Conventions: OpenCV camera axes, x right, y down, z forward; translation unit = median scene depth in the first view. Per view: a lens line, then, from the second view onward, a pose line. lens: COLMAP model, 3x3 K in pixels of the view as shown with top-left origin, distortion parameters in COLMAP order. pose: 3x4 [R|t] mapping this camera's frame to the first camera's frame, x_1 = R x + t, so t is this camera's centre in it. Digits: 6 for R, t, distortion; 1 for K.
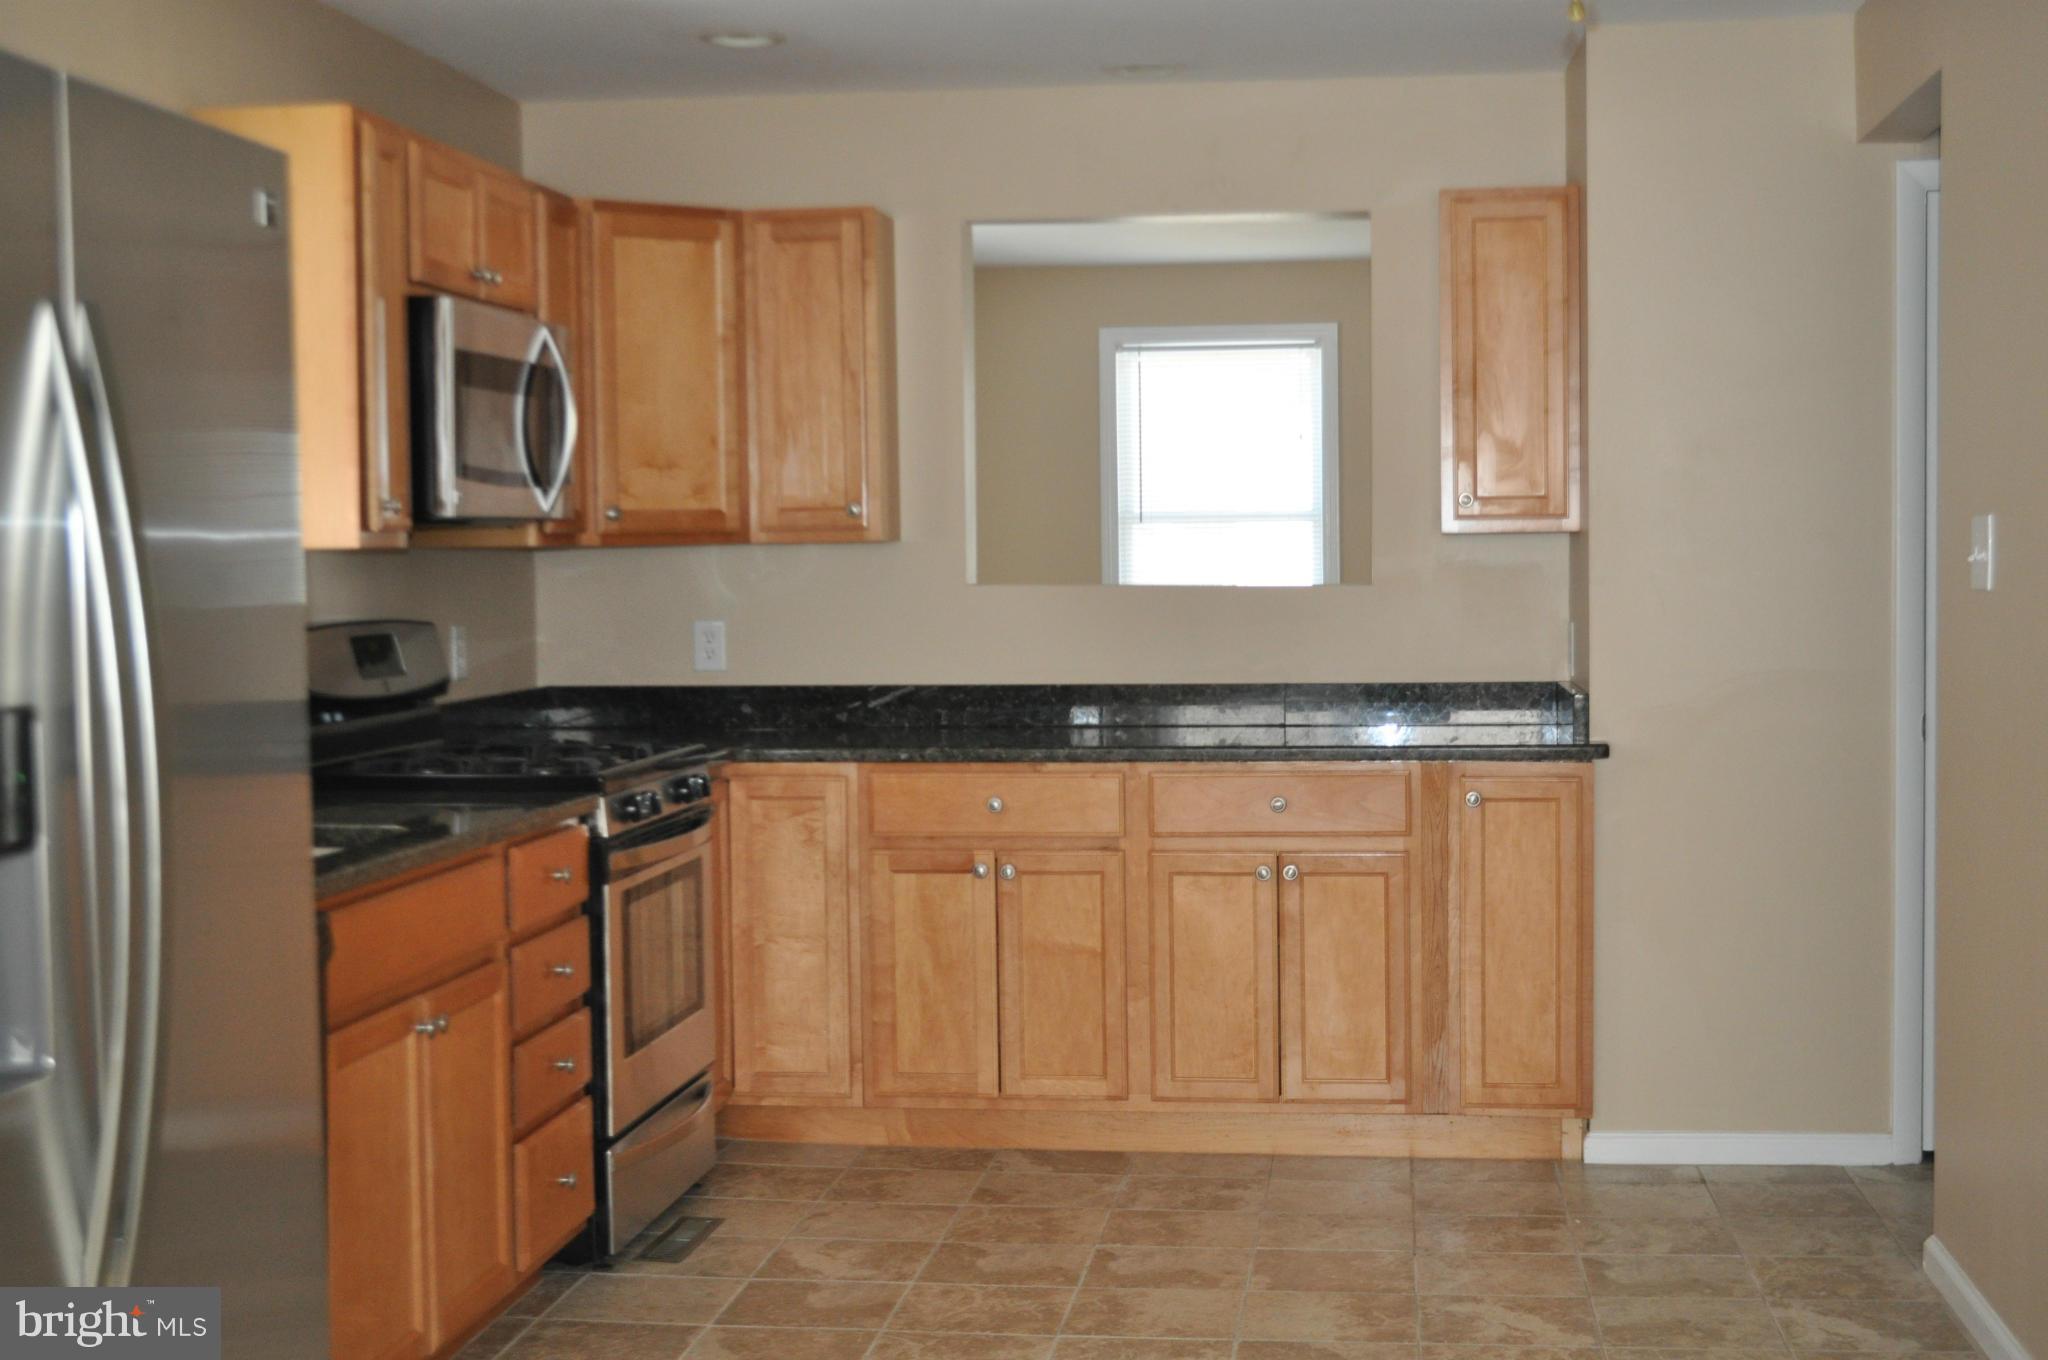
lens RADIAL K [[2678.7, 0, 1024.8], [0, 2678.7, 686.4], [0, 0, 1]] dist [-0.013564, 0.024360]
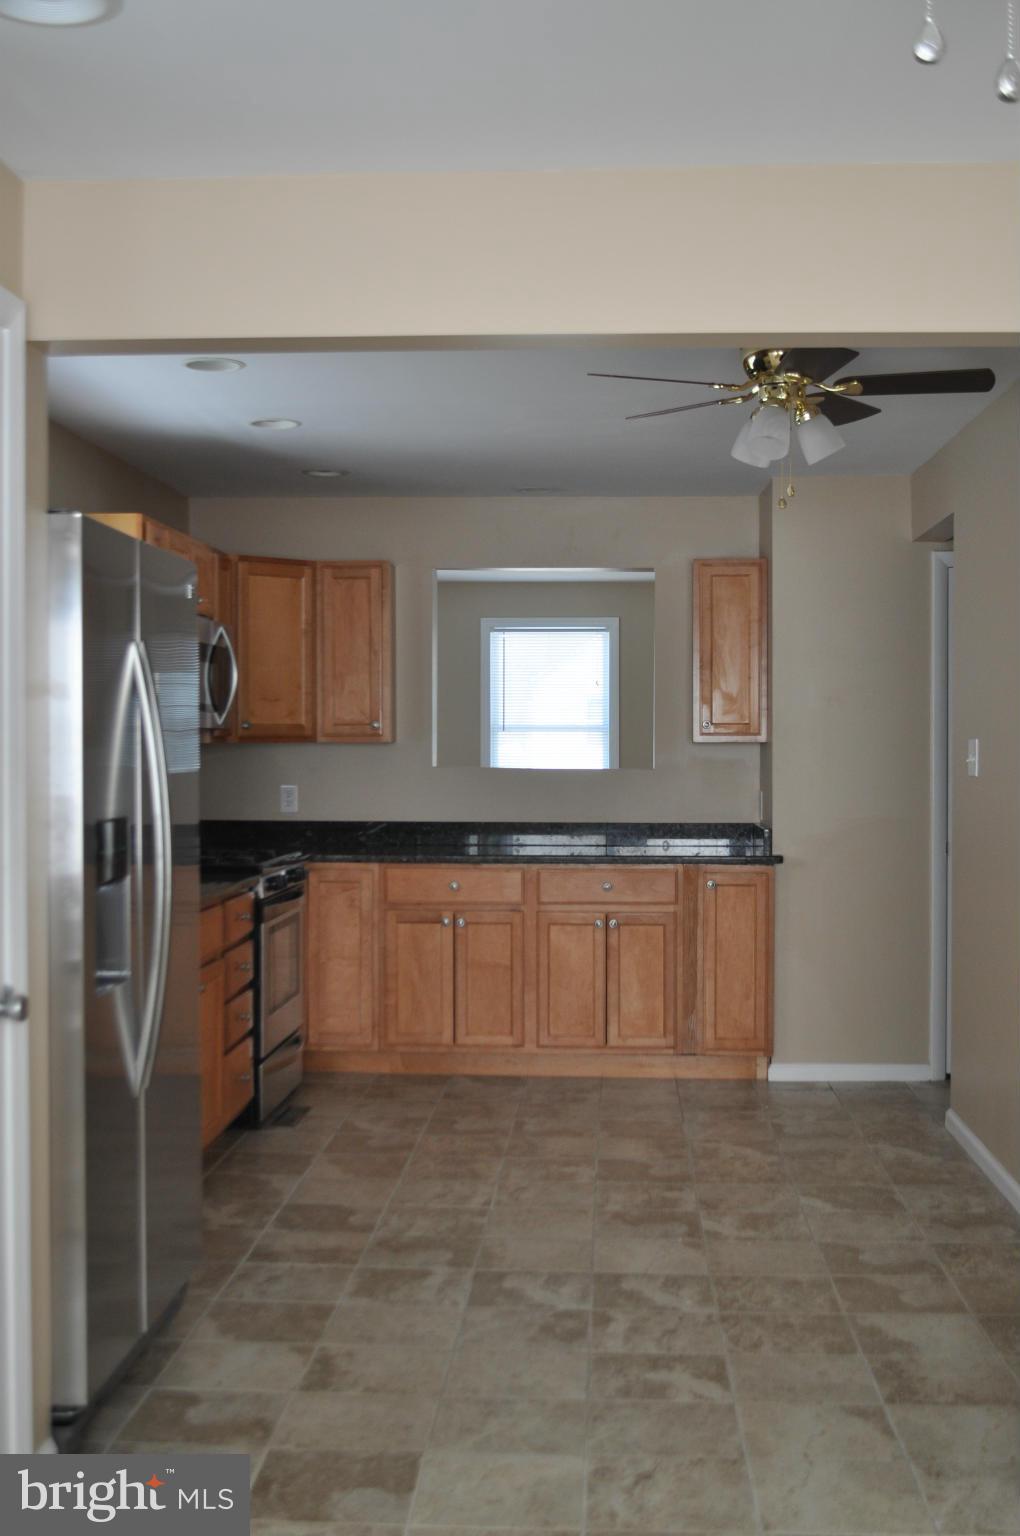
lens RADIAL K [[1722.1, 0, 510.0], [0, 1722.1, 768.0], [0, 0, 1]] dist [-0.002183, -0.000259]
pose [[0.997423, 0.012686, 0.070608, -0.057595], [-0.010092, 0.999265, -0.036978, 0.006293], [-0.071025, 0.036170, 0.996819, -0.190035]]
